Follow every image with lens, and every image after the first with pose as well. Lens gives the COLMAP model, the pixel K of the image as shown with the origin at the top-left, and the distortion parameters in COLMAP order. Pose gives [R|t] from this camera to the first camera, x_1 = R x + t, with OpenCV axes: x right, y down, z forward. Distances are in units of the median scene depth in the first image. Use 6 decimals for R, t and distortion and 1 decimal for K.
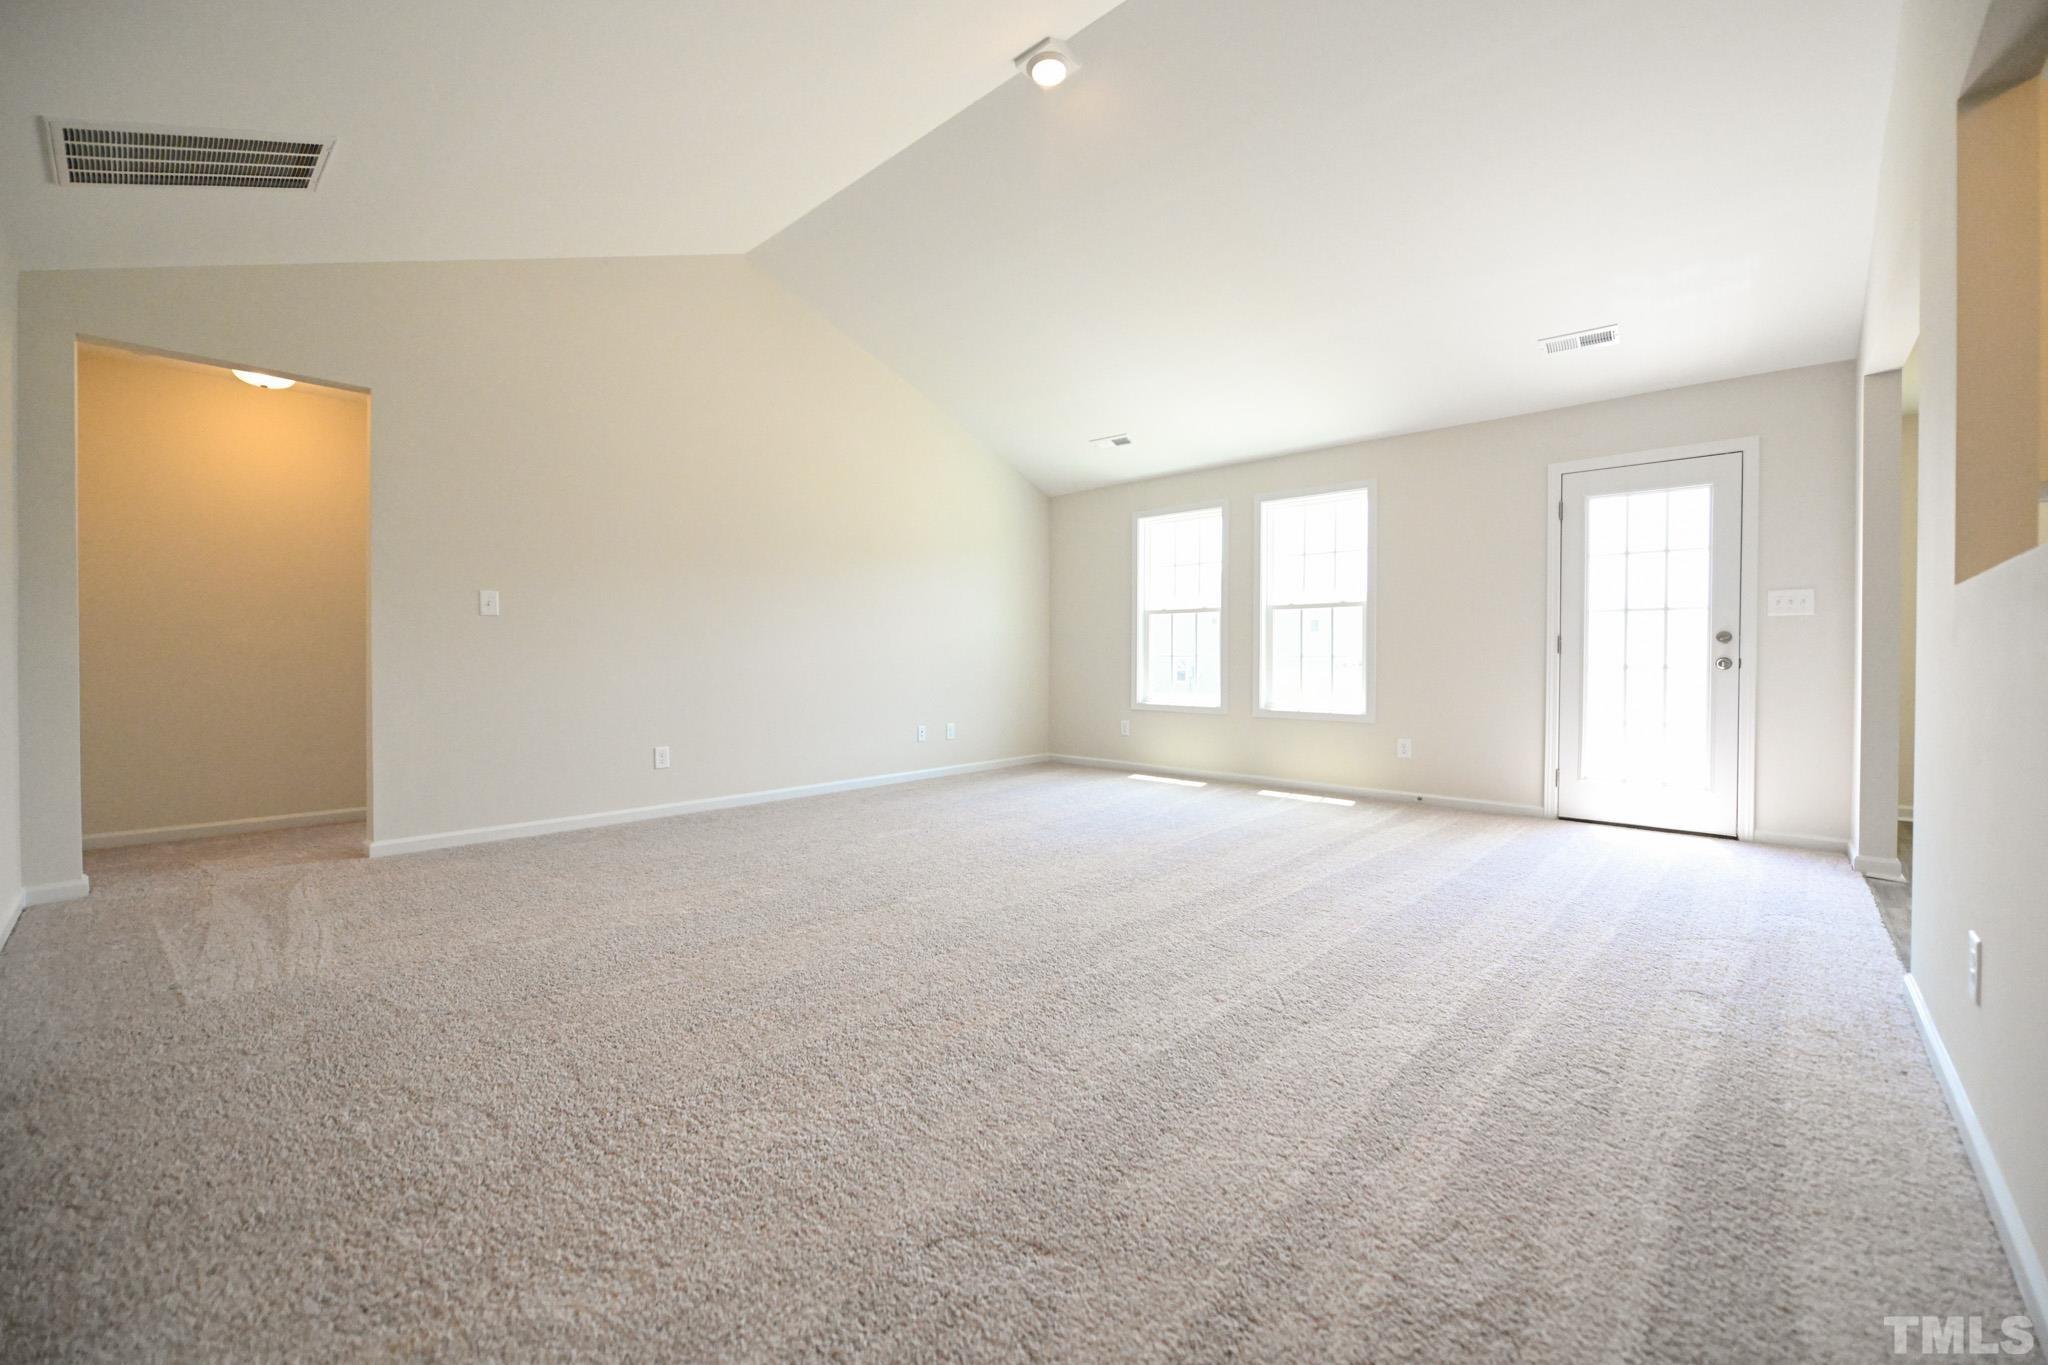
lens RADIAL K [[818.2, 0, 1013.1], [0, 818.2, 672.8], [0, 0, 1]] dist [0.002318, -0.002628]
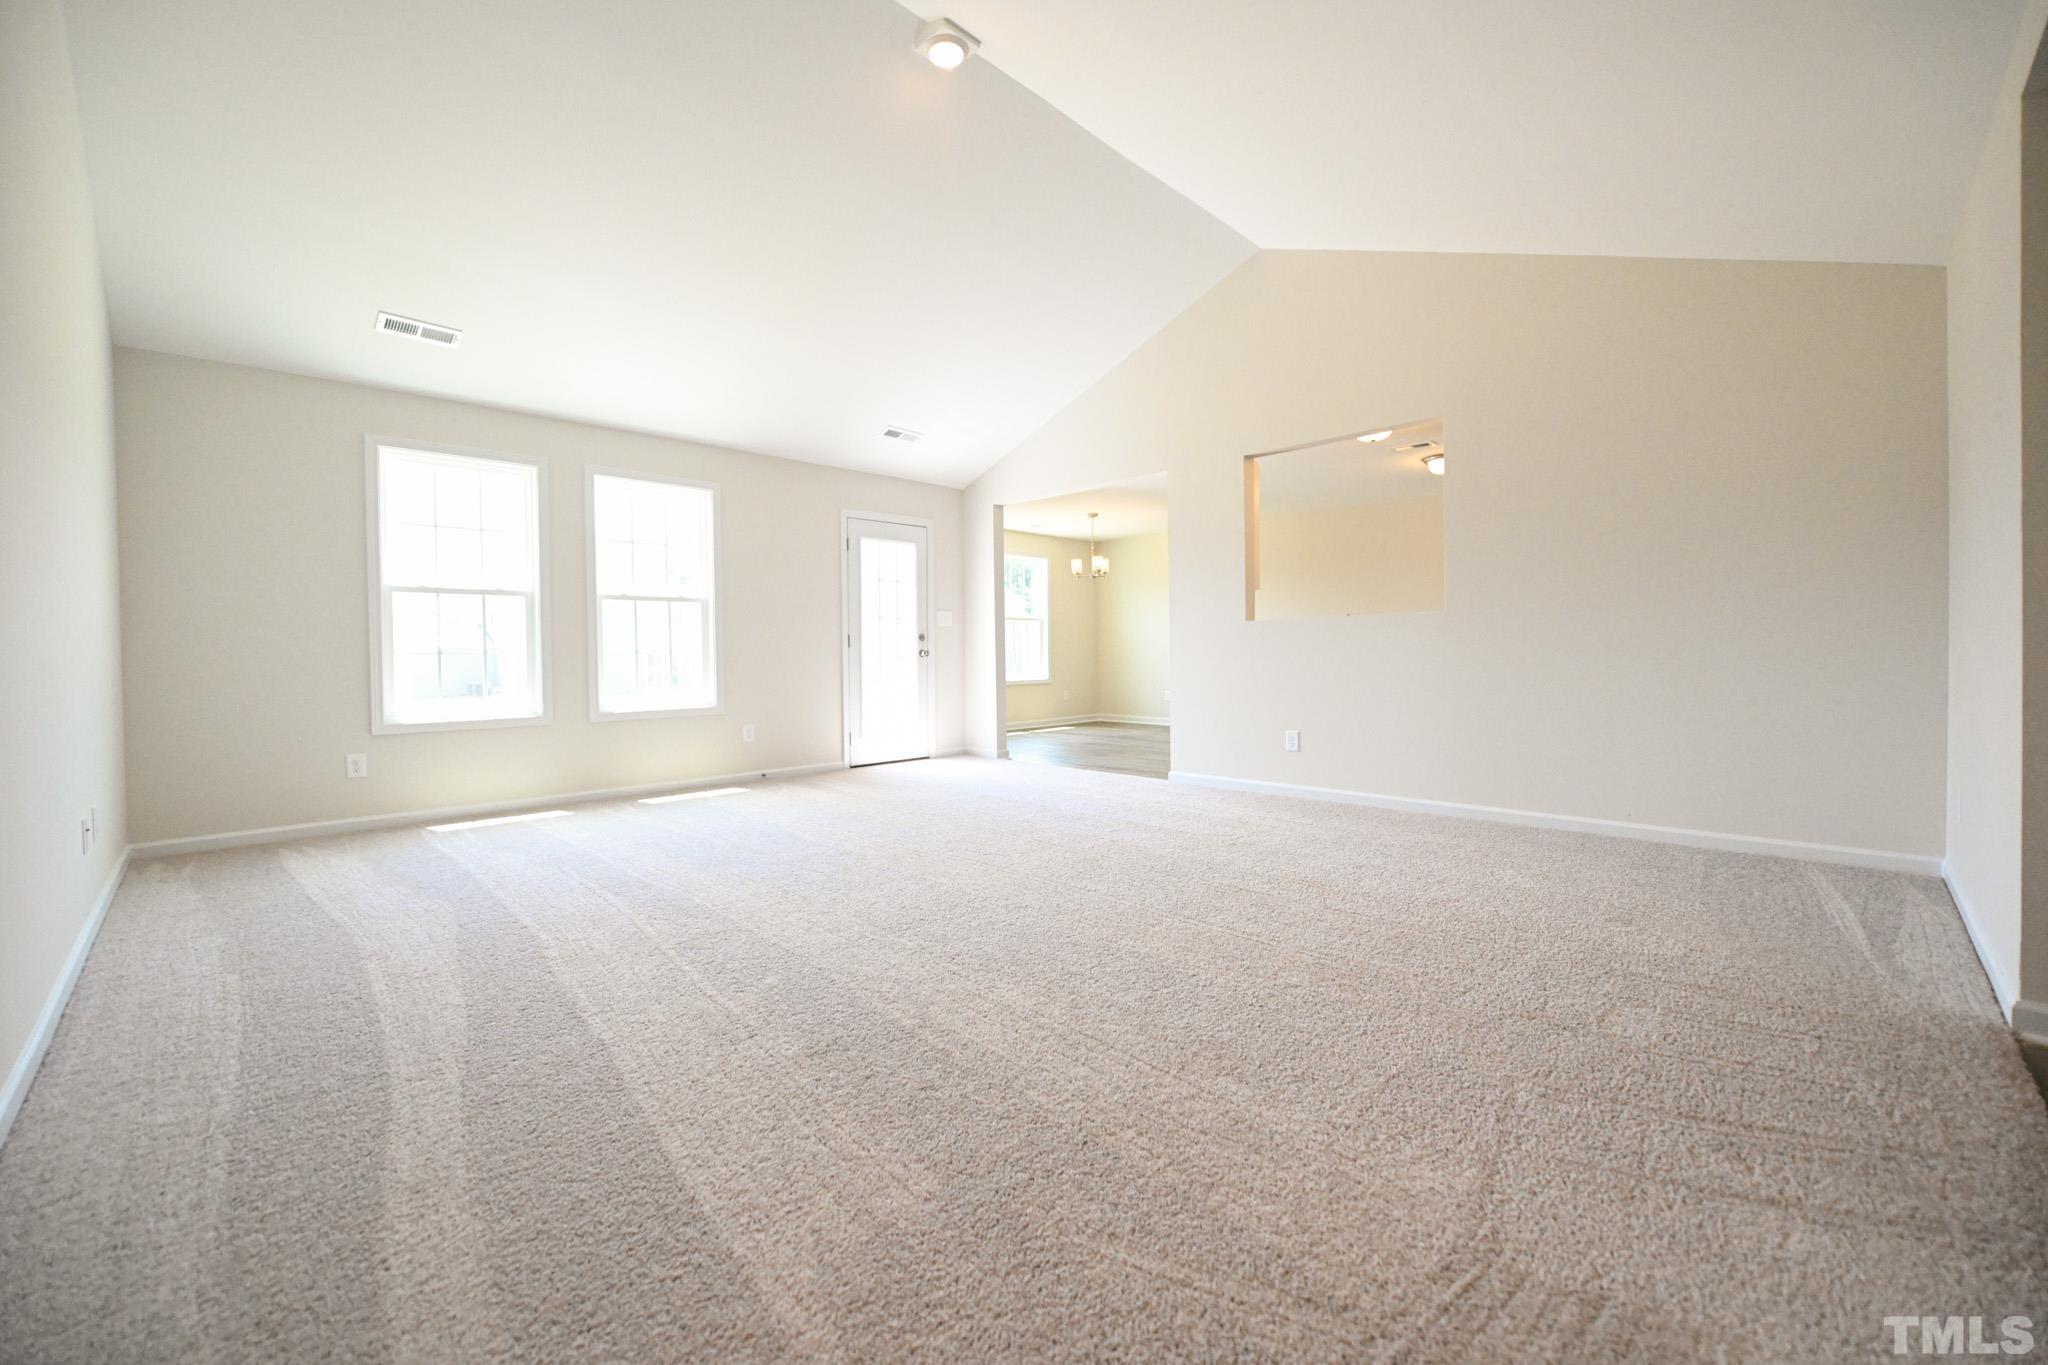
lens RADIAL K [[818.2, 0, 1027.7], [0, 818.2, 664.0], [0, 0, 1]] dist [0.002318, -0.002628]
pose [[0.044470, -0.020115, 0.998808, -0.611896], [0.027901, 0.999432, 0.018885, -0.012245], [-0.998621, 0.027028, 0.045006, 0.567254]]
